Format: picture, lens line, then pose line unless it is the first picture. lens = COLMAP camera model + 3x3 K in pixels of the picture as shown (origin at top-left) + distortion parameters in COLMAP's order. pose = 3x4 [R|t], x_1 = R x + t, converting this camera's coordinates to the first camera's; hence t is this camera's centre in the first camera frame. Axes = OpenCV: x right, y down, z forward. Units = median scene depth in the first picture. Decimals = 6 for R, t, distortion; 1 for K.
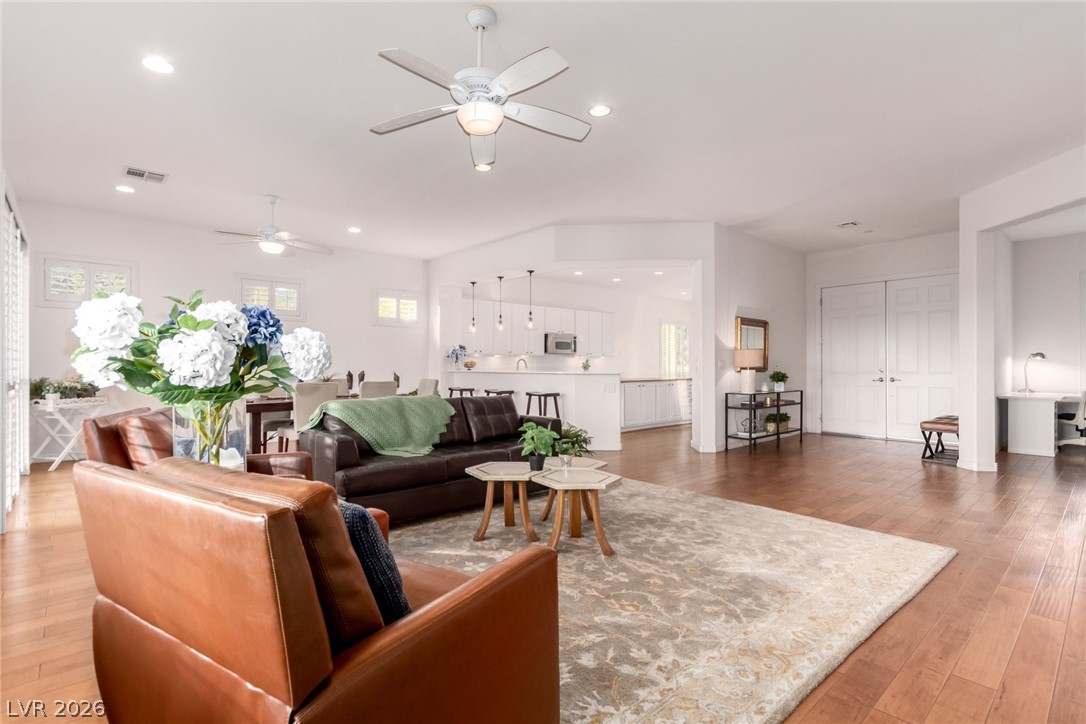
lens RADIAL K [[511.8, 0, 538.3], [0, 511.8, 362.4], [0, 0, 1]] dist [0.005476, 0.000432]
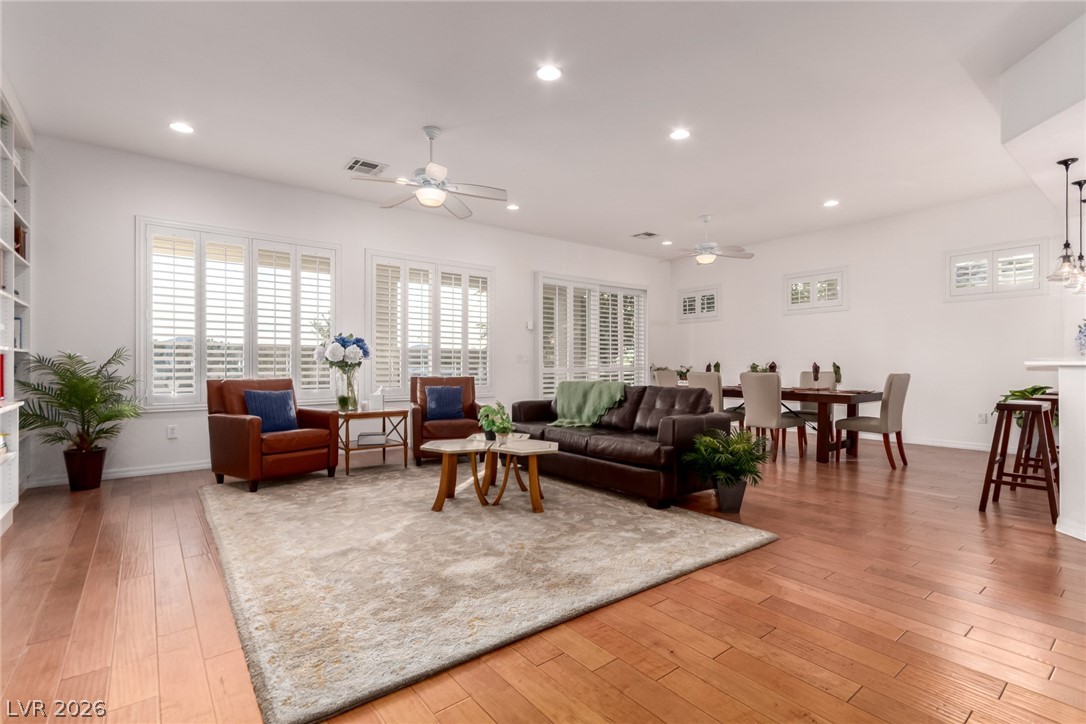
lens RADIAL K [[511.8, 0, 538.2], [0, 511.8, 365.4], [0, 0, 1]] dist [0.005476, 0.000432]
pose [[-0.062732, -0.001403, -0.998029, 1.119657], [0.004562, 0.999988, -0.001693, 0.040456], [0.998020, -0.004659, -0.062725, 1.130816]]
